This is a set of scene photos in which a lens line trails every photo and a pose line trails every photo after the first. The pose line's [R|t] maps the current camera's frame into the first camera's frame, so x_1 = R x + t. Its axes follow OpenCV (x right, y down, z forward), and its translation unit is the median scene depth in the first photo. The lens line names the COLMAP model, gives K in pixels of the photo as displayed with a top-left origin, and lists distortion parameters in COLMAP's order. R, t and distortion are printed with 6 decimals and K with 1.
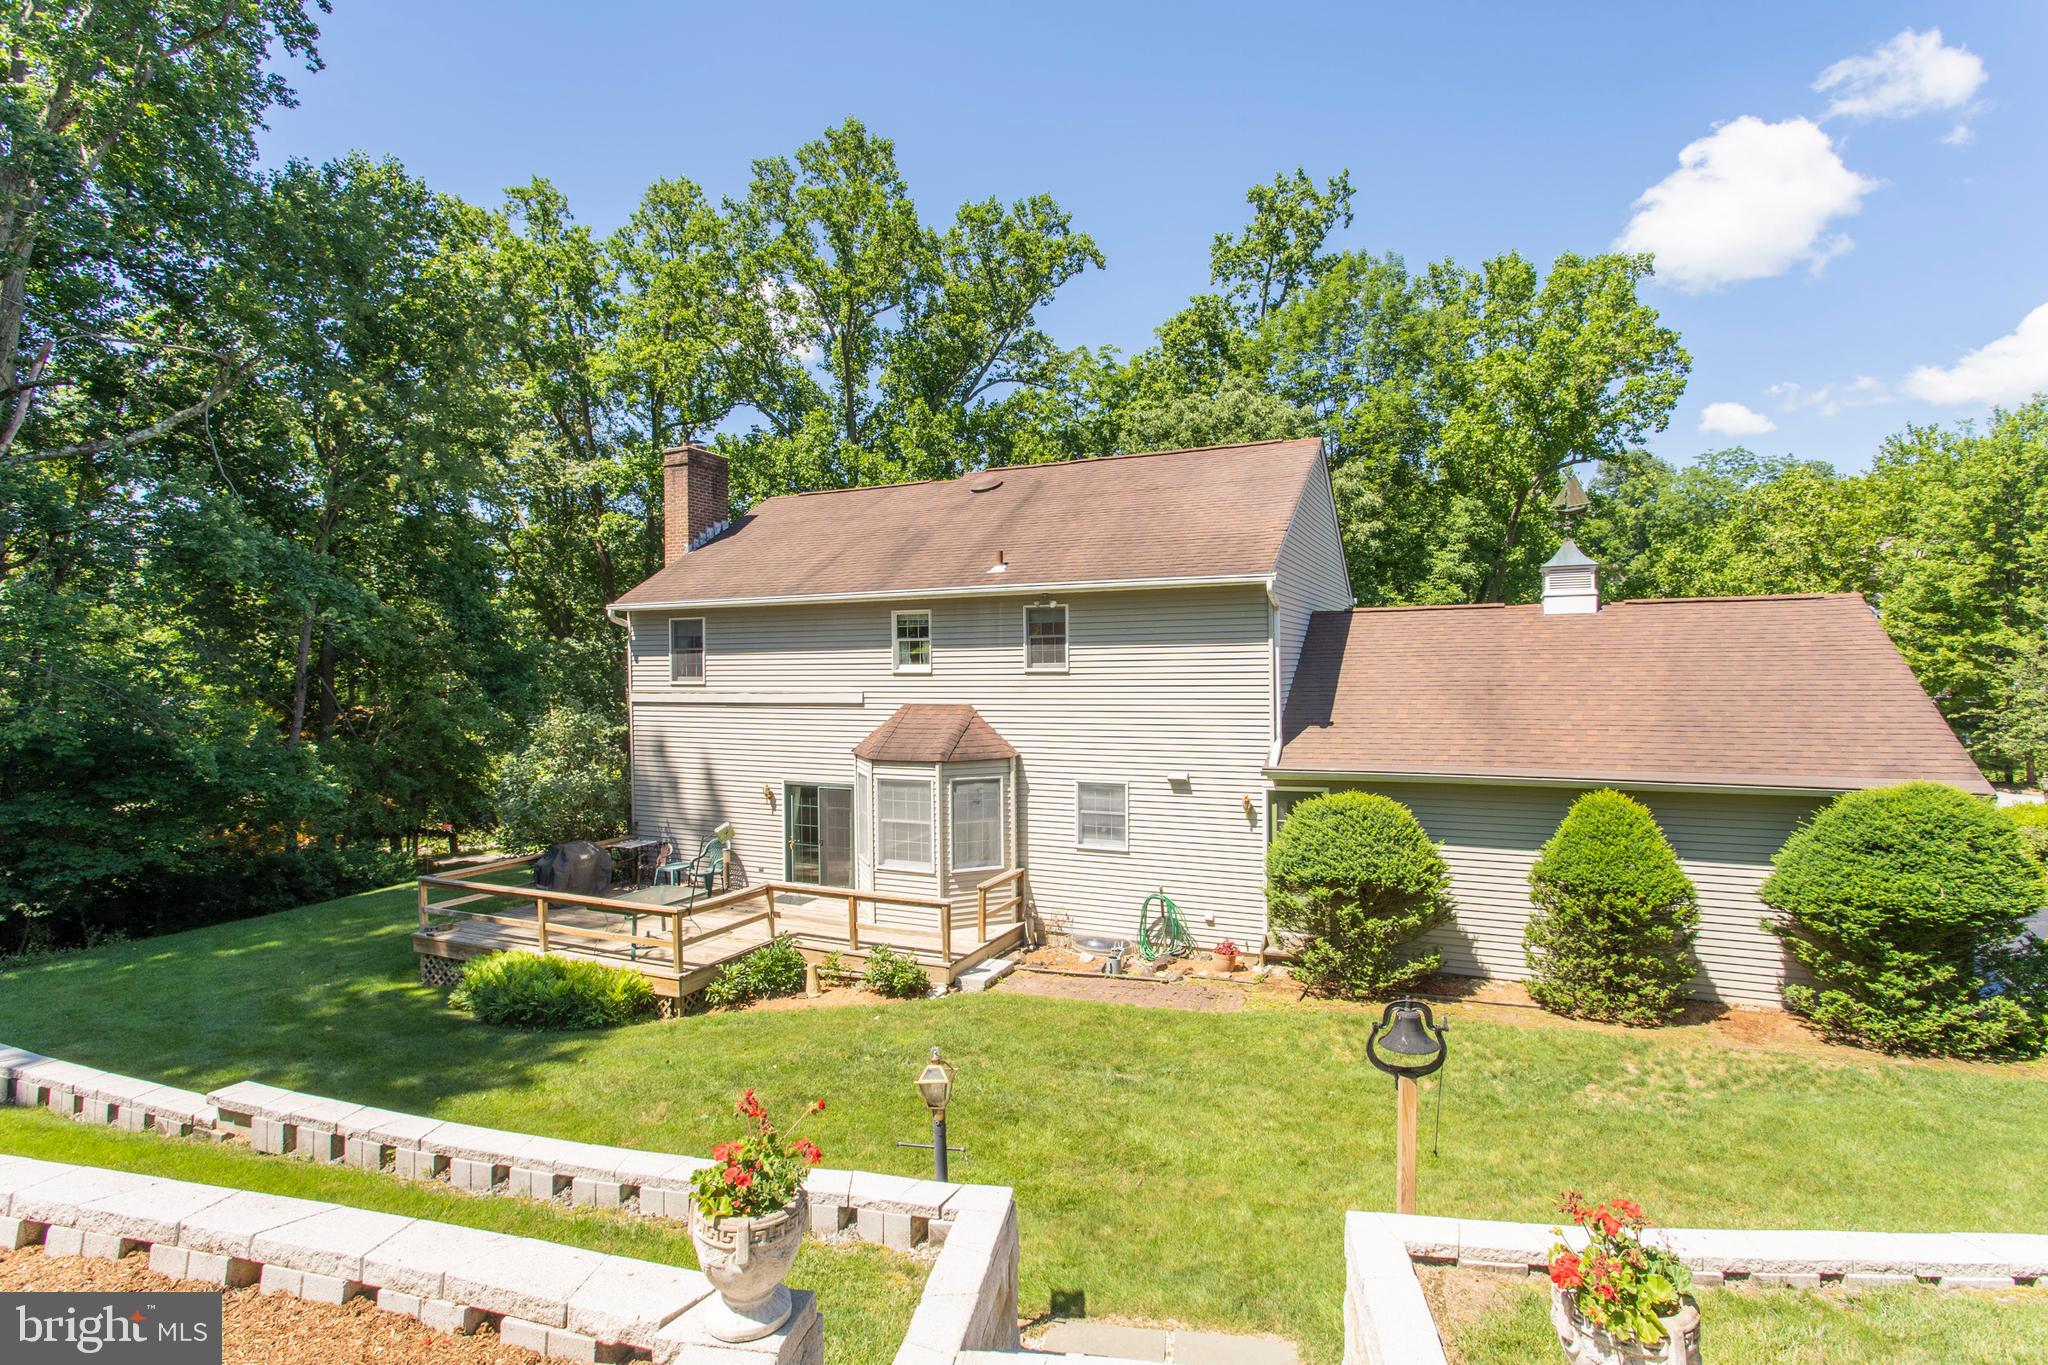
lens RADIAL K [[996.3, 0, 1023.6], [0, 996.3, 688.4], [0, 0, 1]] dist [-0.016526, 0.008487]
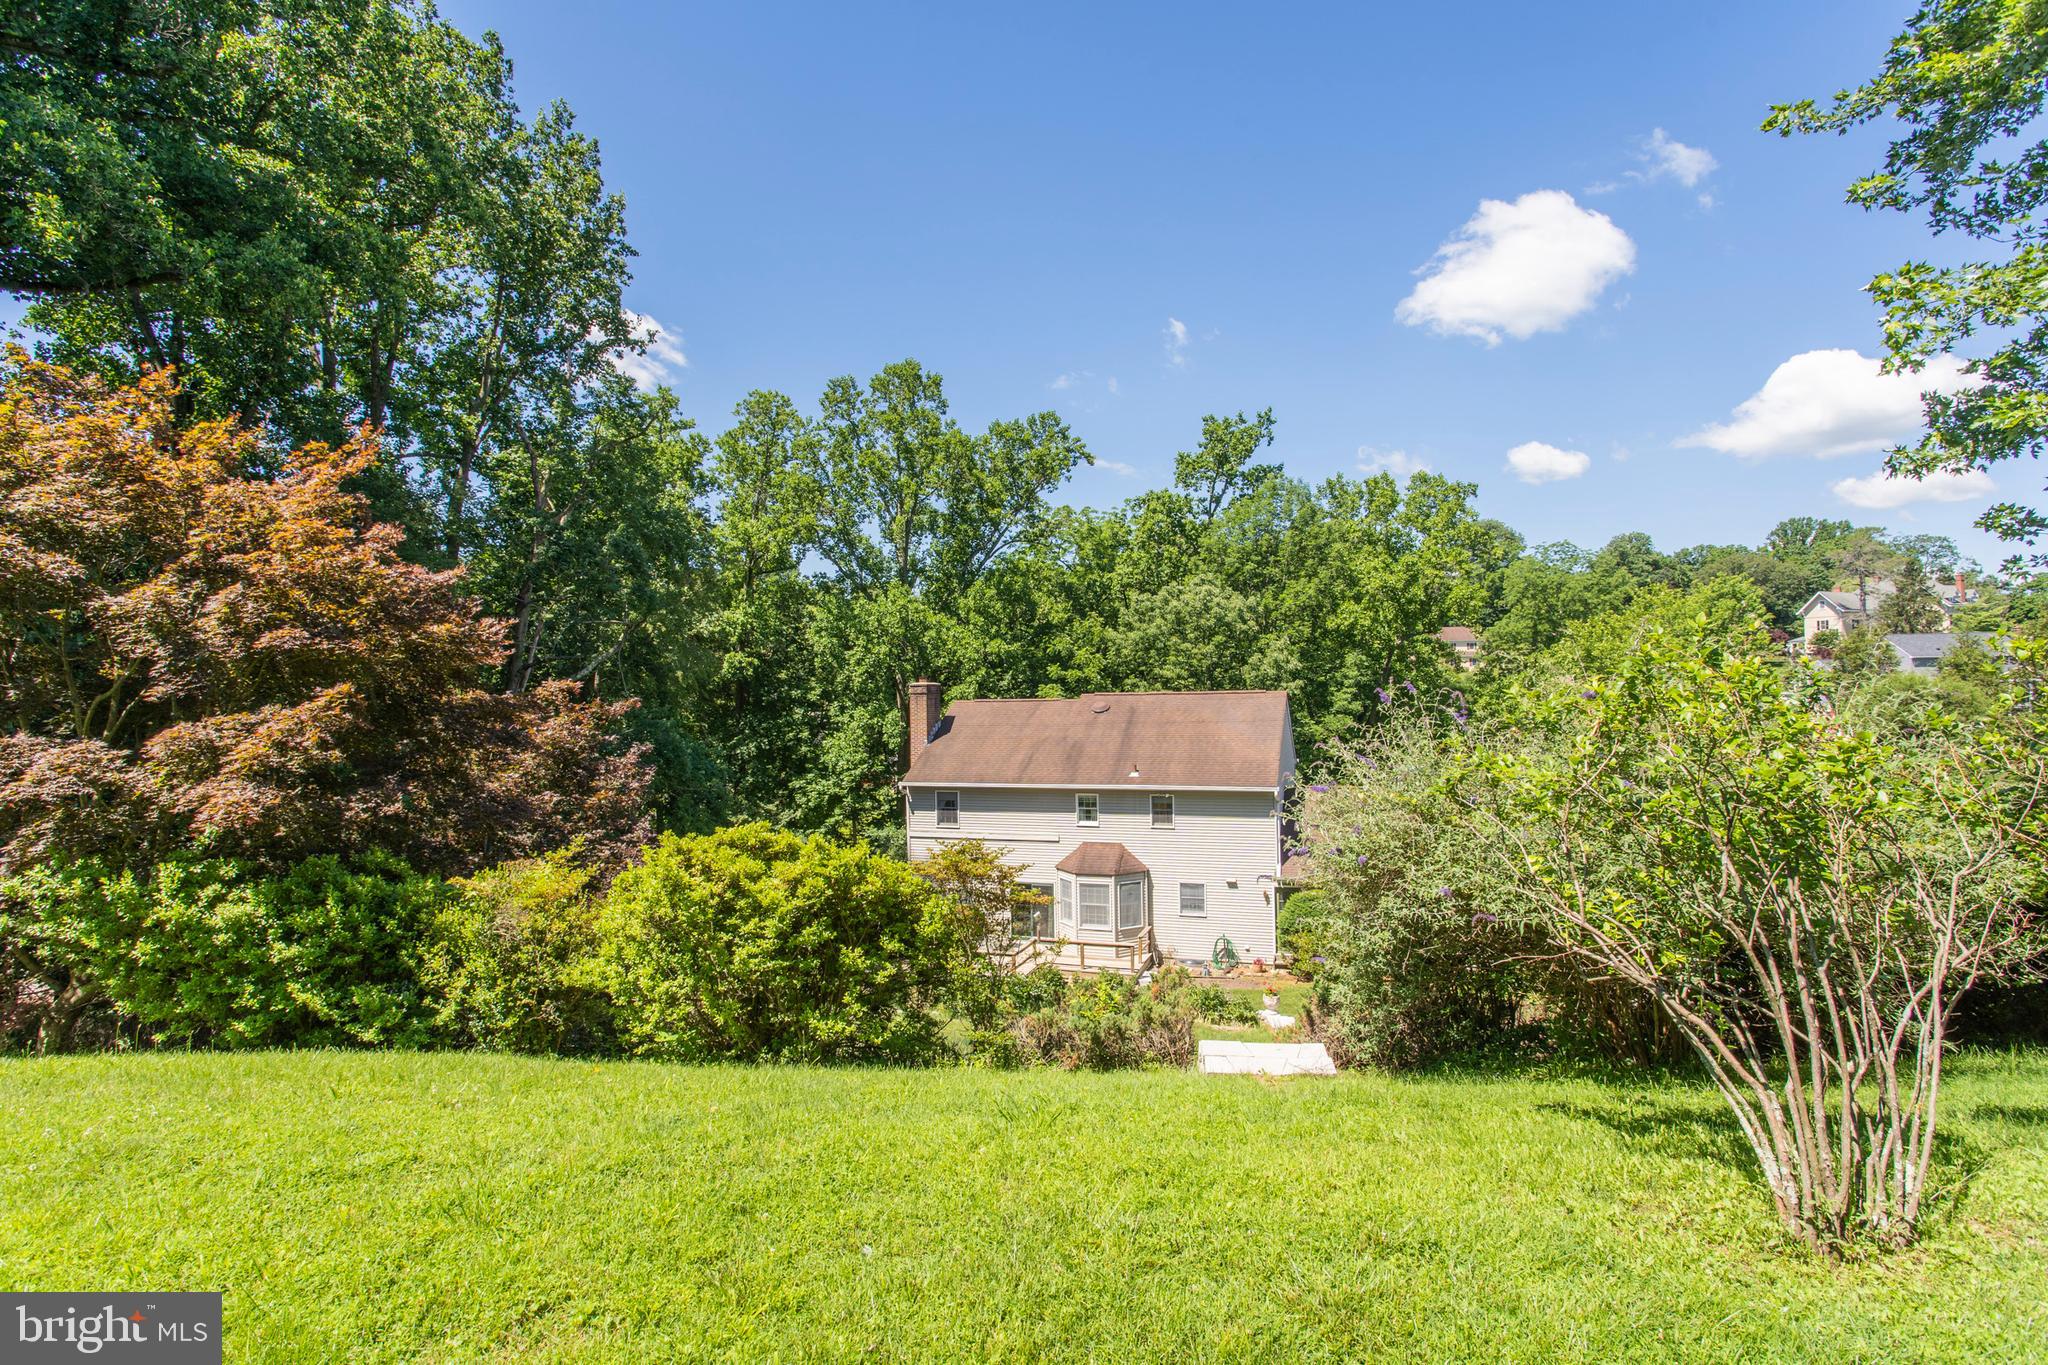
lens RADIAL K [[996.3, 0, 1023.6], [0, 996.3, 688.4], [0, 0, 1]] dist [-0.016526, 0.008487]
pose [[0.994623, -0.006378, 0.103366, -0.419603], [0.009184, 0.999602, -0.026692, -0.224373], [-0.103155, 0.027498, 0.994285, -0.891522]]
